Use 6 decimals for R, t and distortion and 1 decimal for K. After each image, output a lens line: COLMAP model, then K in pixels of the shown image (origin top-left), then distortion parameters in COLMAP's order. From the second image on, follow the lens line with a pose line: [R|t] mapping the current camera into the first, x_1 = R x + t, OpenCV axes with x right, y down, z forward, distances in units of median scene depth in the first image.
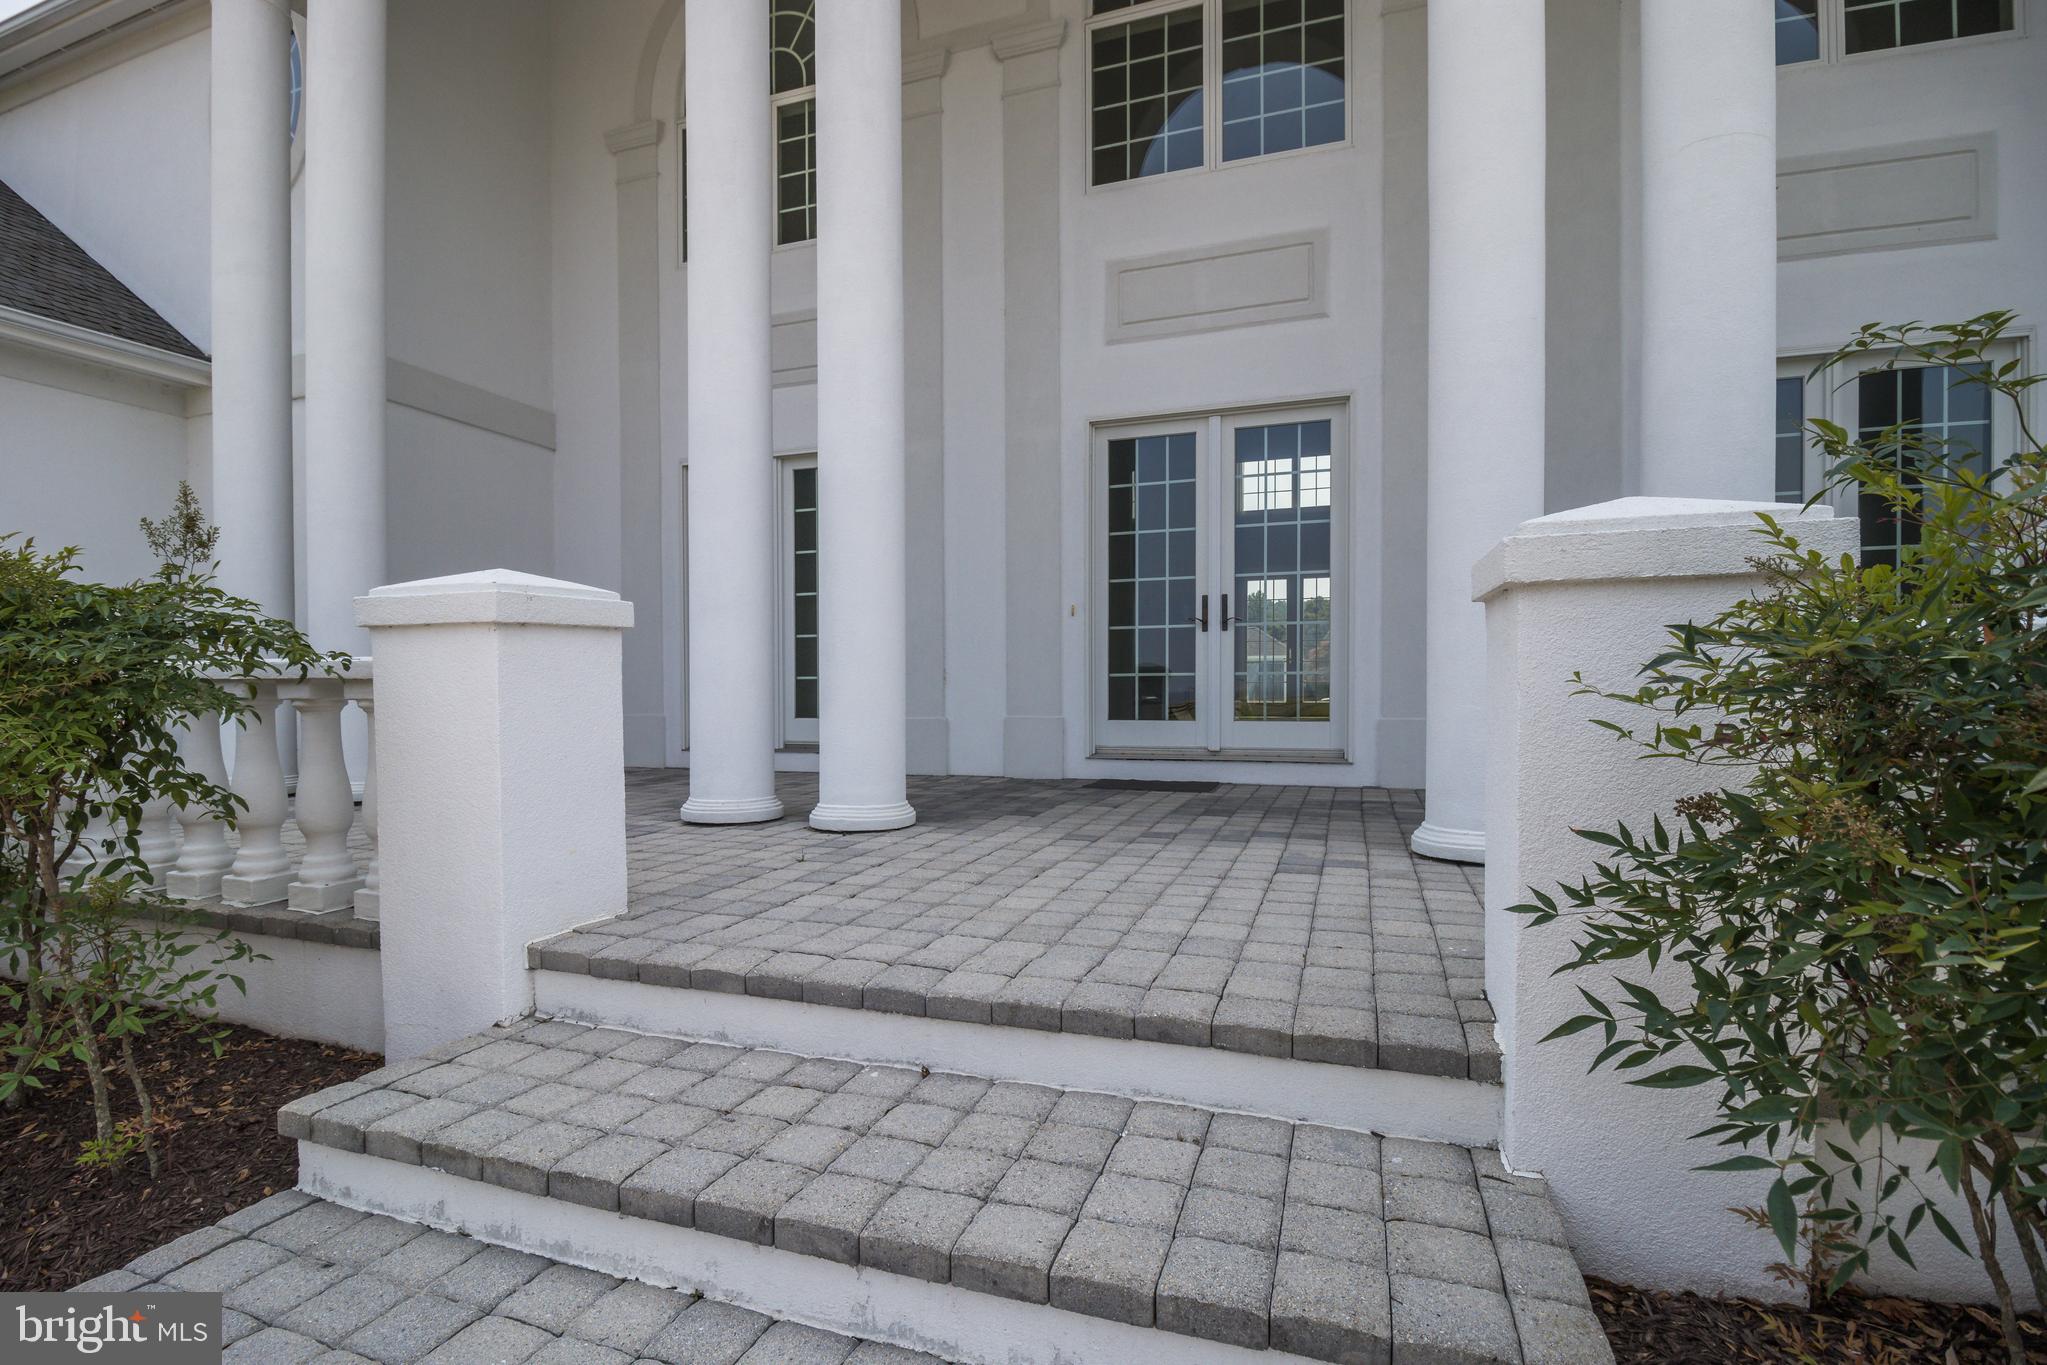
lens RADIAL K [[951.6, 0, 1023.5], [0, 951.6, 682.5], [0, 0, 1]] dist [-0.016381, 0.000058]
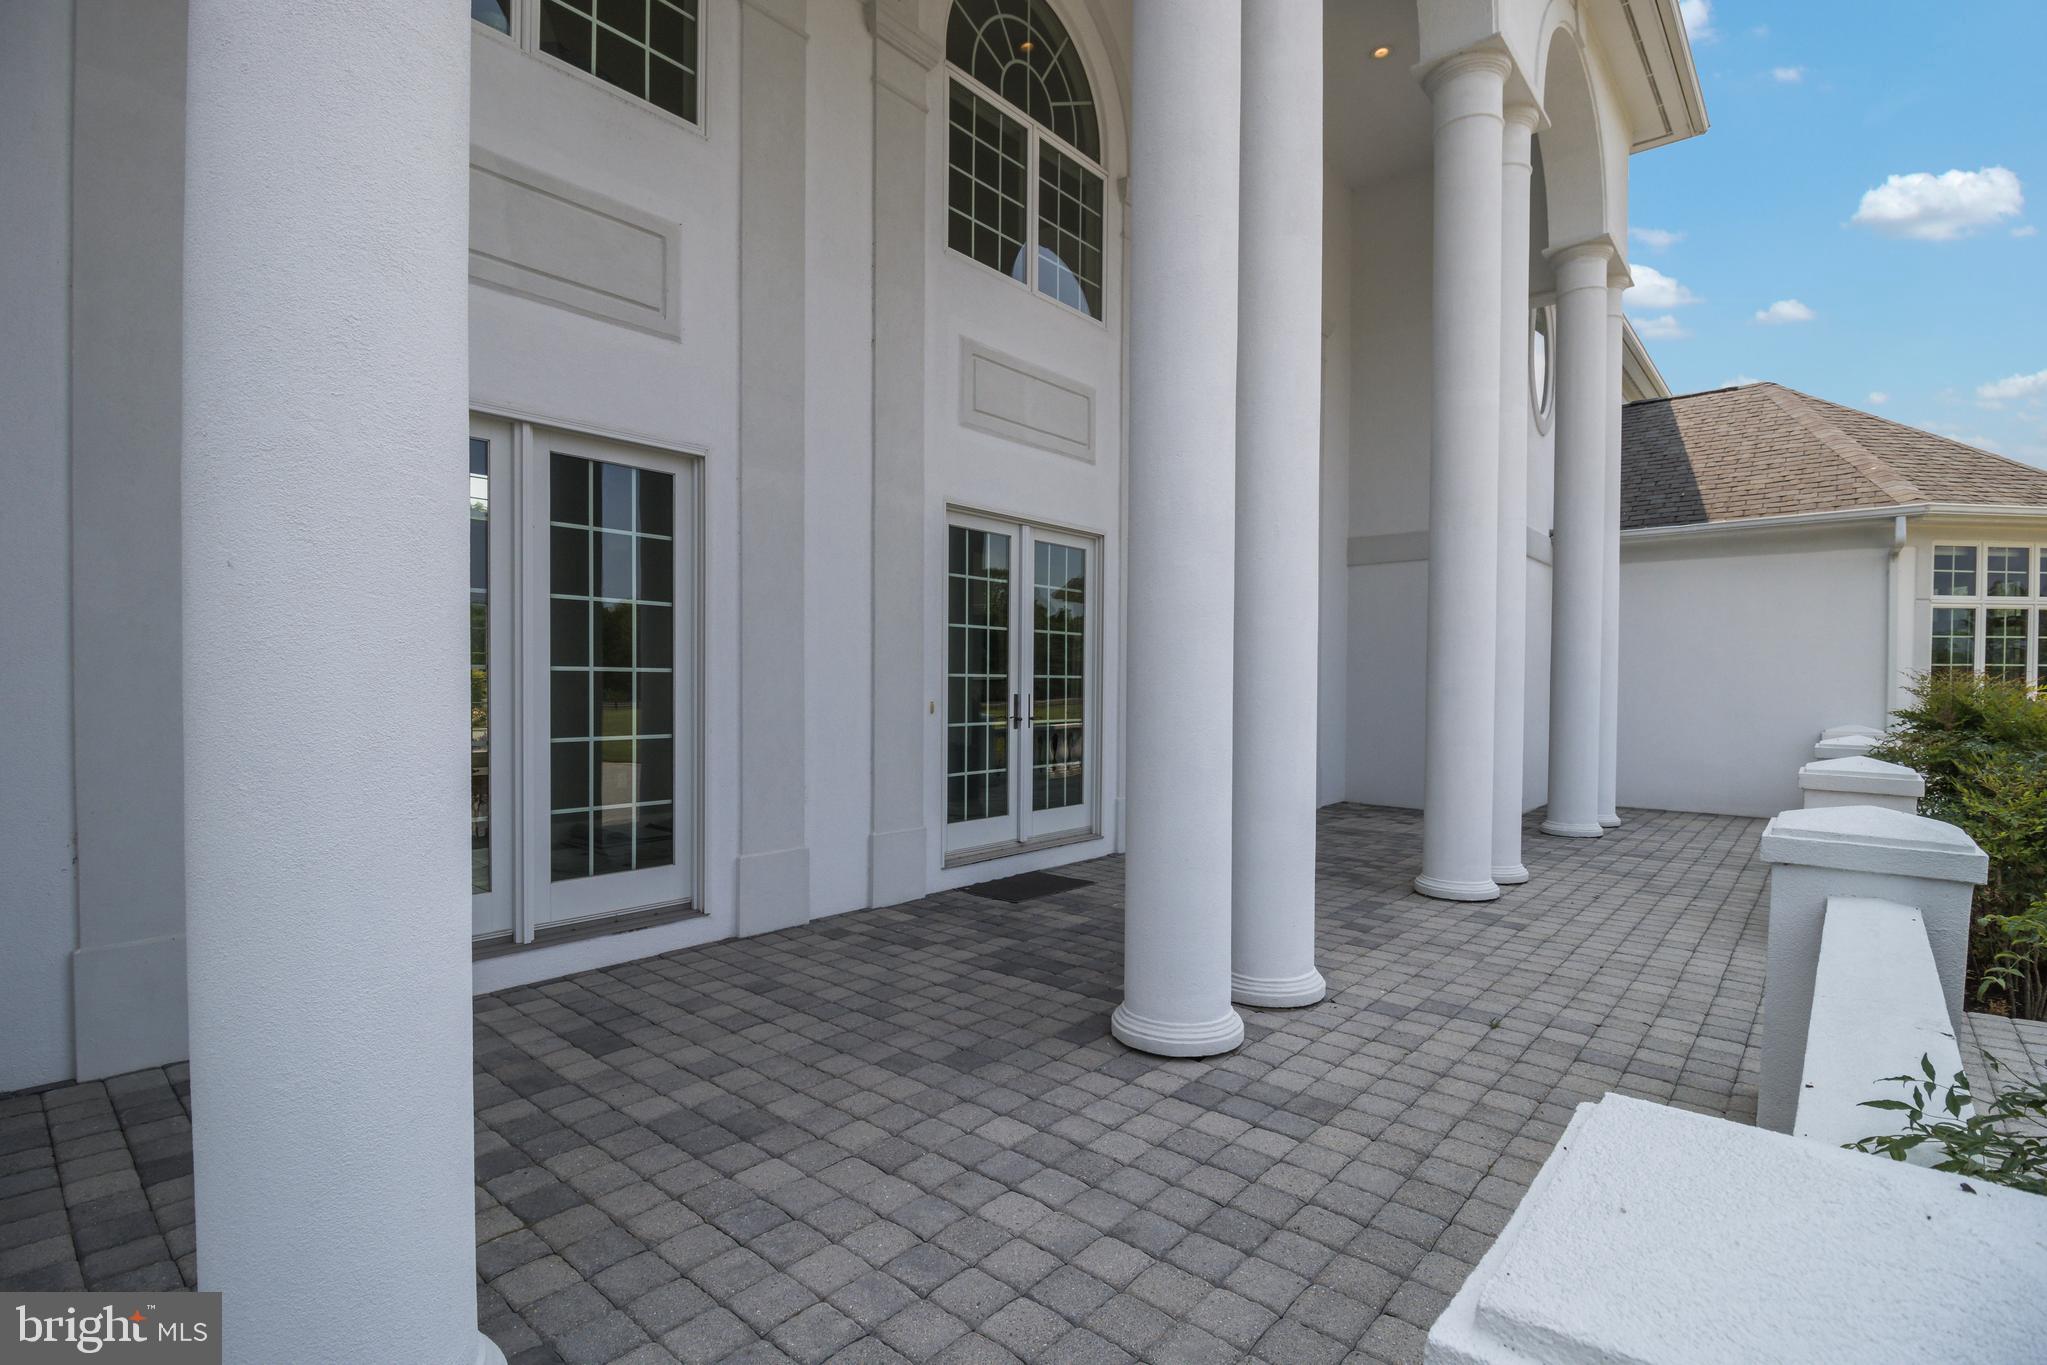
lens RADIAL K [[951.6, 0, 1023.5], [0, 951.6, 682.5], [0, 0, 1]] dist [-0.016381, 0.000058]
pose [[0.365868, 0.012207, 0.930587, -0.765023], [-0.015716, 0.999852, -0.006936, -0.095801], [-0.930534, -0.012088, 0.366006, 0.597878]]
